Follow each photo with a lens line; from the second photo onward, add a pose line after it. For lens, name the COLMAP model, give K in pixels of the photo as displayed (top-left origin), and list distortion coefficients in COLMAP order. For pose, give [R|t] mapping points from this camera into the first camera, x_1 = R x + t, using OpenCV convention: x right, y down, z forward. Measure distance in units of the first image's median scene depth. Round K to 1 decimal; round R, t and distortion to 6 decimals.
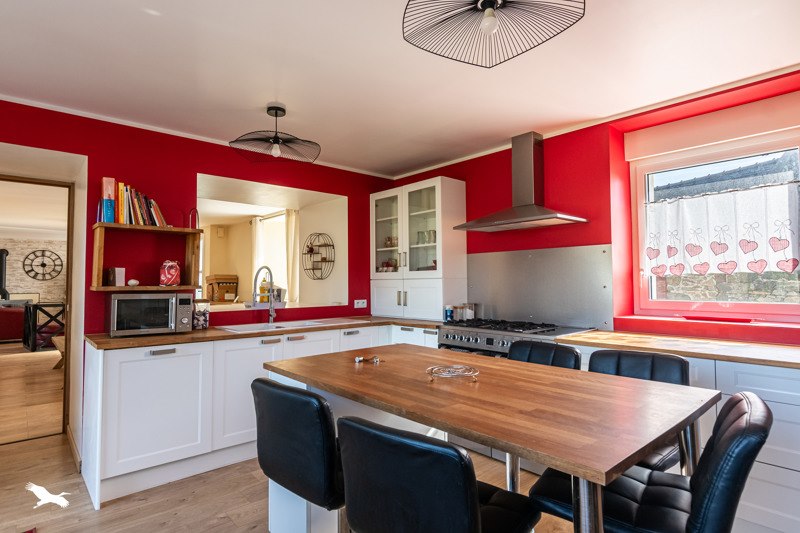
lens RADIAL K [[425.5, 0, 405.4], [0, 425.5, 265.3], [0, 0, 1]] dist [-0.001831, -0.000742]
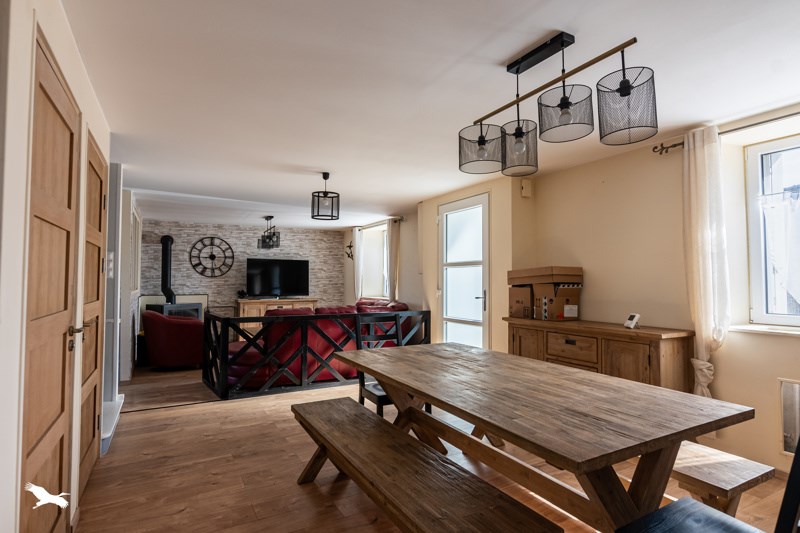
lens RADIAL K [[425.5, 0, 405.4], [0, 425.5, 265.3], [0, 0, 1]] dist [-0.001831, -0.000742]
pose [[0.975717, -0.001827, -0.219028, -0.355415], [0.002291, 0.999996, 0.001865, 0.013580], [0.219024, -0.002322, 0.975717, 0.341933]]
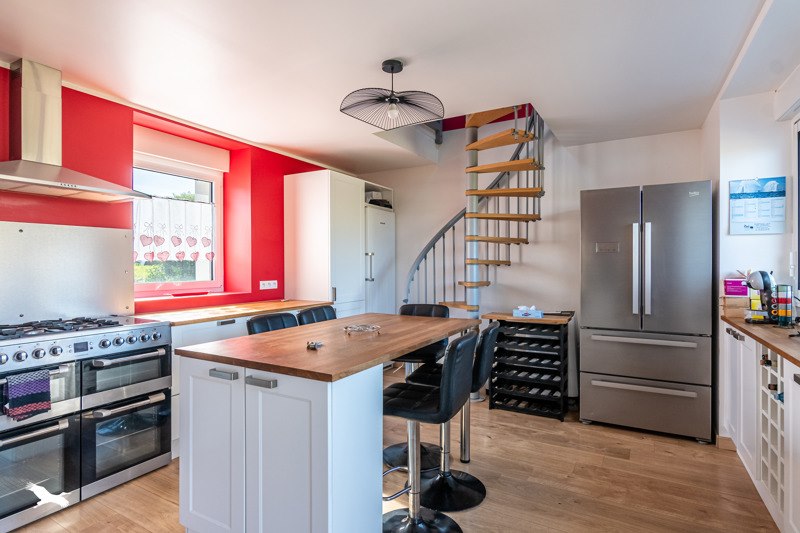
lens RADIAL K [[425.5, 0, 405.4], [0, 425.5, 265.3], [0, 0, 1]] dist [-0.001831, -0.000742]
pose [[-0.307775, 0.014685, 0.951346, -1.582540], [-0.026149, 0.999373, -0.023886, 0.101640], [-0.951100, -0.032228, -0.307197, 1.587591]]
